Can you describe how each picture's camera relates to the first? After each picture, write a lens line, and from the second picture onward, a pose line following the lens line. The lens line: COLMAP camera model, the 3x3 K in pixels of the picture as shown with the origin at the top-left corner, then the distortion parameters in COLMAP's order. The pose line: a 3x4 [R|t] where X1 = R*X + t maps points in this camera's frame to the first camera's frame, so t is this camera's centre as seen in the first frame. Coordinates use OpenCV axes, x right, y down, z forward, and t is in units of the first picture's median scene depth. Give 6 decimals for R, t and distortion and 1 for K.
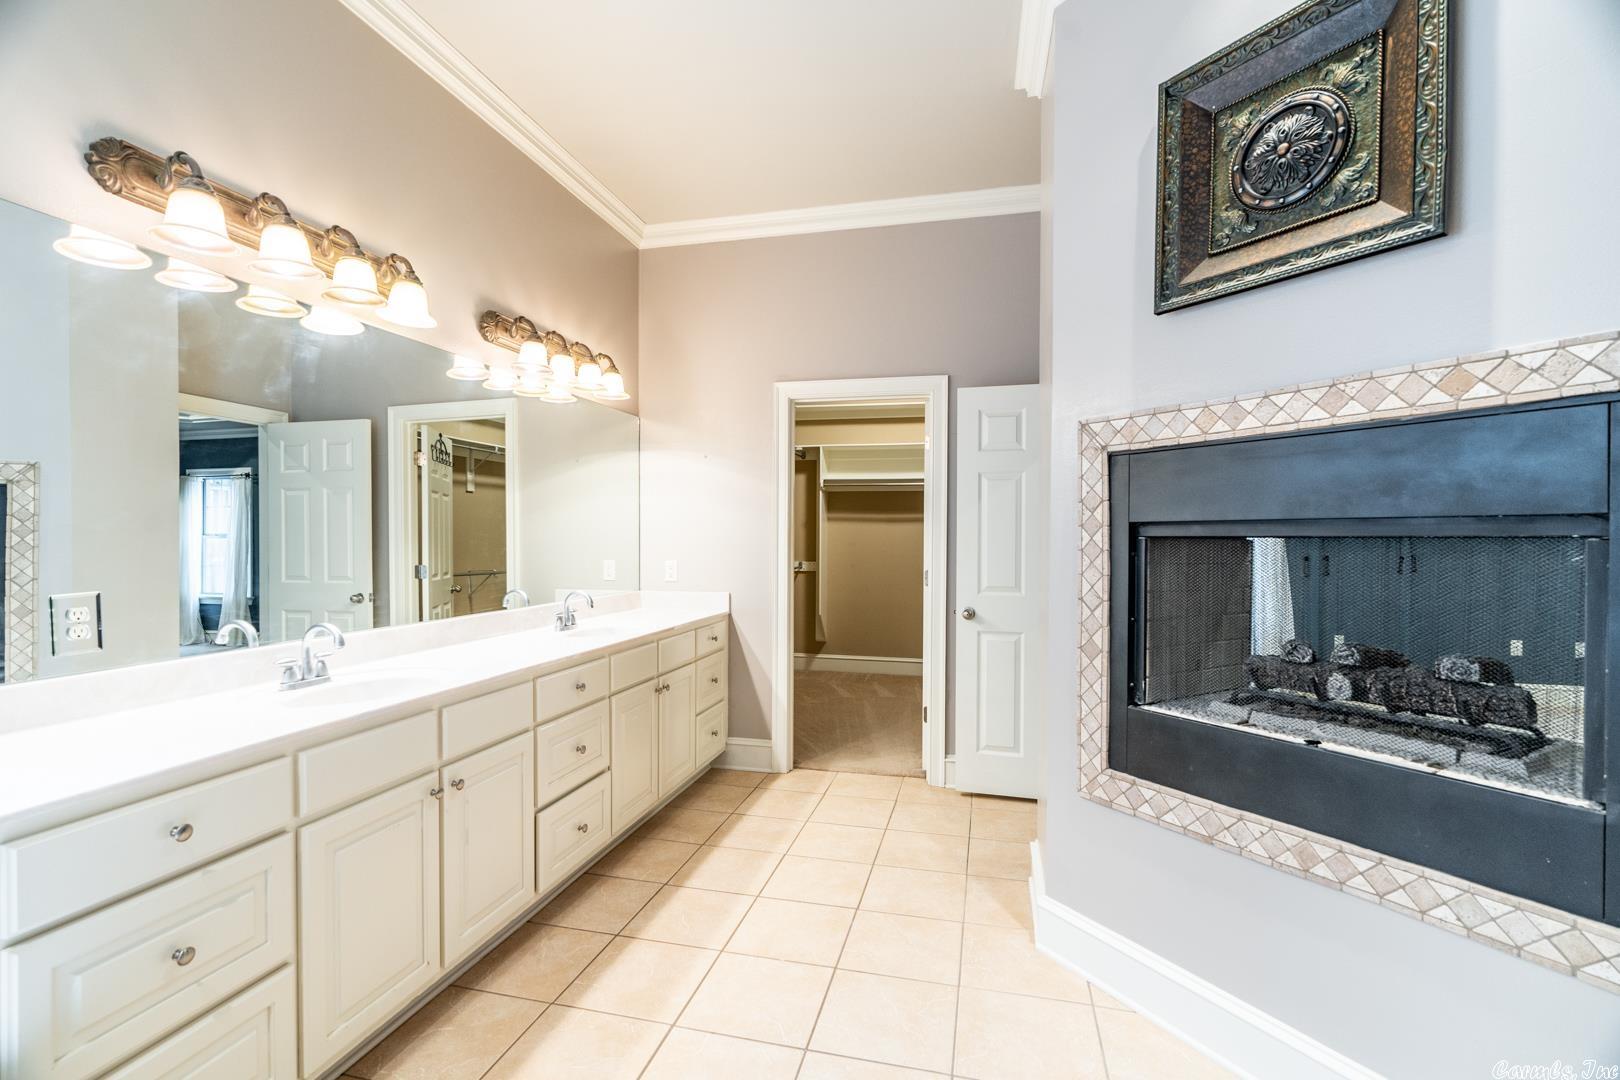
lens RADIAL K [[732.3, 0, 810.0], [0, 732.3, 540.0], [0, 0, 1]] dist [-0.003358, 0.000122]
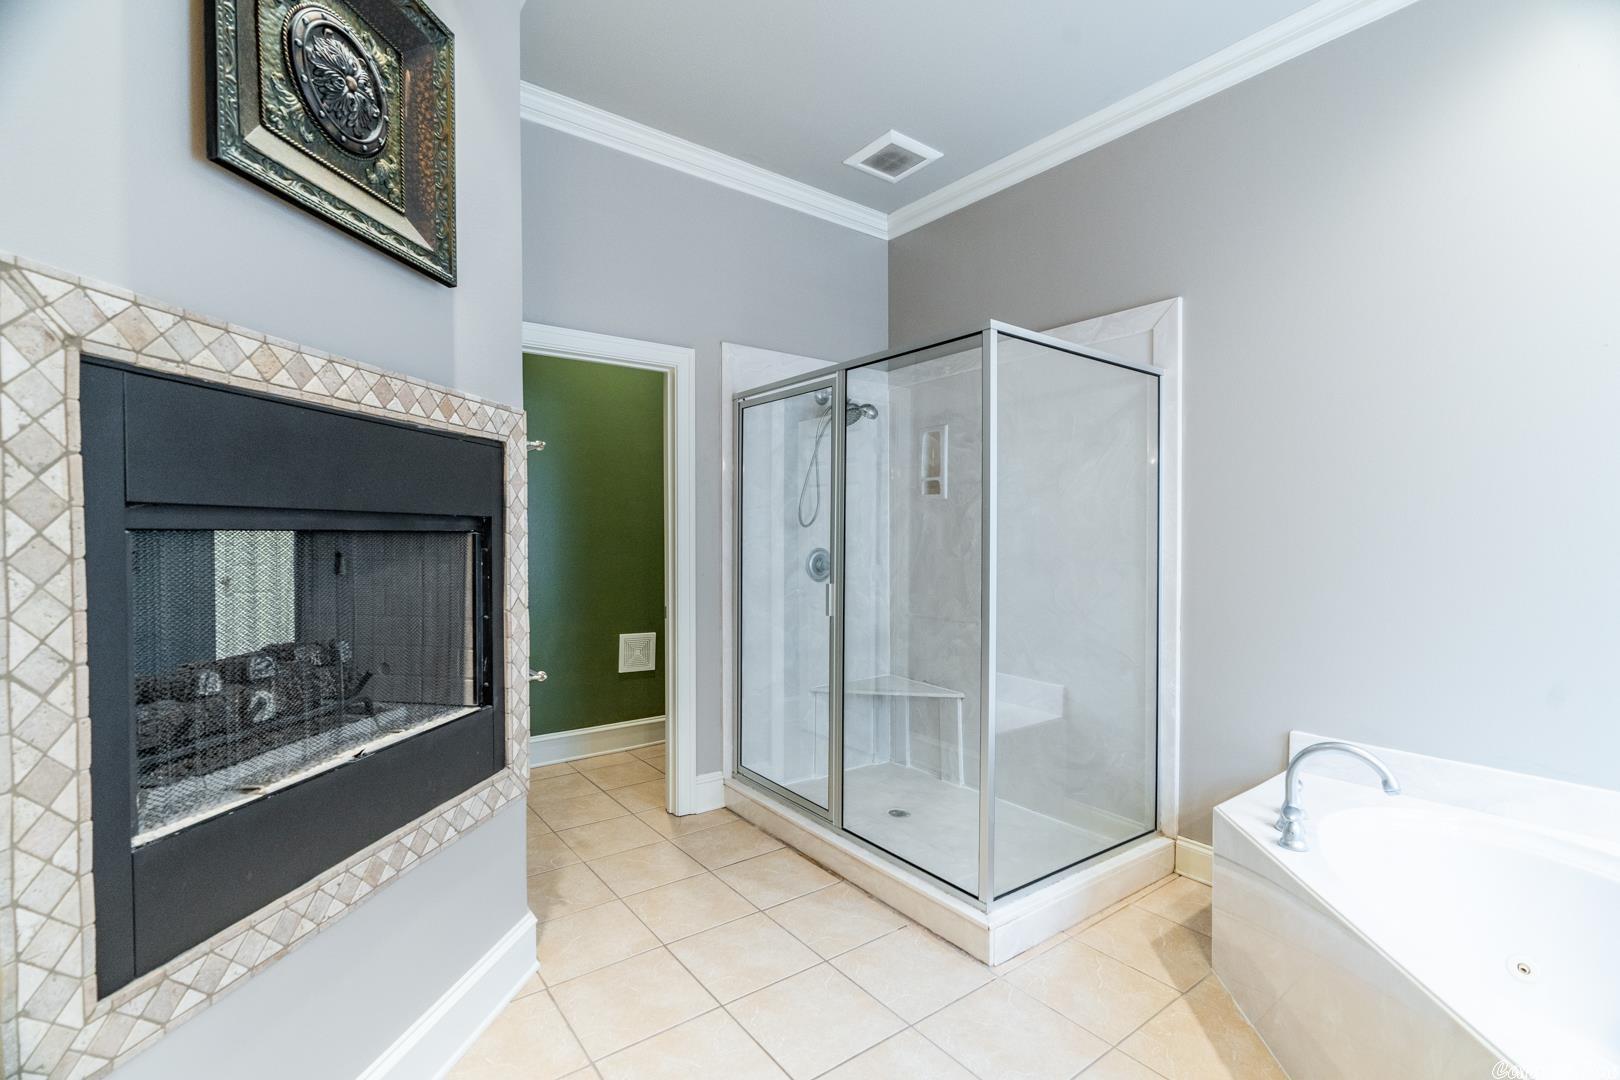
lens RADIAL K [[732.3, 0, 810.0], [0, 732.3, 540.0], [0, 0, 1]] dist [-0.003358, 0.000122]
pose [[-0.777484, -0.017141, 0.628669, -0.286100], [-0.009826, 0.999838, 0.015109, -0.010239], [-0.628826, 0.005570, -0.777526, 1.164861]]
